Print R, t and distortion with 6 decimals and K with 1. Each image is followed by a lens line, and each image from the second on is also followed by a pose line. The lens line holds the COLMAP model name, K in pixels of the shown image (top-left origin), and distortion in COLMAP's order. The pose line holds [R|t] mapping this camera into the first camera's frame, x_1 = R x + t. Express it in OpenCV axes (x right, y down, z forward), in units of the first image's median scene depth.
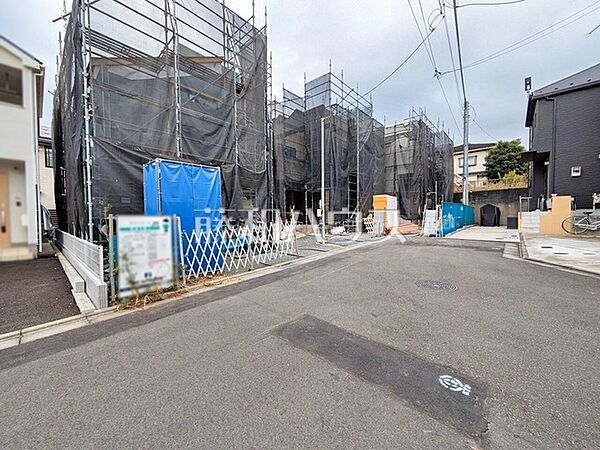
lens RADIAL K [[237.7, 0, 302.5], [0, 237.7, 224.0], [0, 0, 1]] dist [-0.001525, 0.002265]
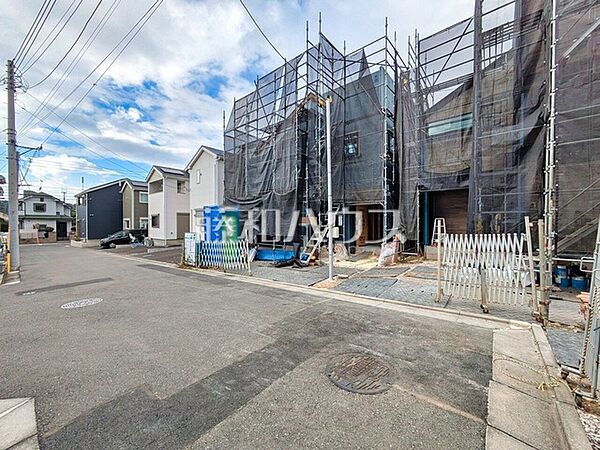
lens RADIAL K [[237.7, 0, 302.5], [0, 237.7, 224.0], [0, 0, 1]] dist [-0.001525, 0.002265]
pose [[0.035243, 0.012834, -0.999296, 0.775171], [-0.025769, 0.999597, 0.011929, -0.078119], [0.999046, 0.025331, 0.035559, 0.884959]]
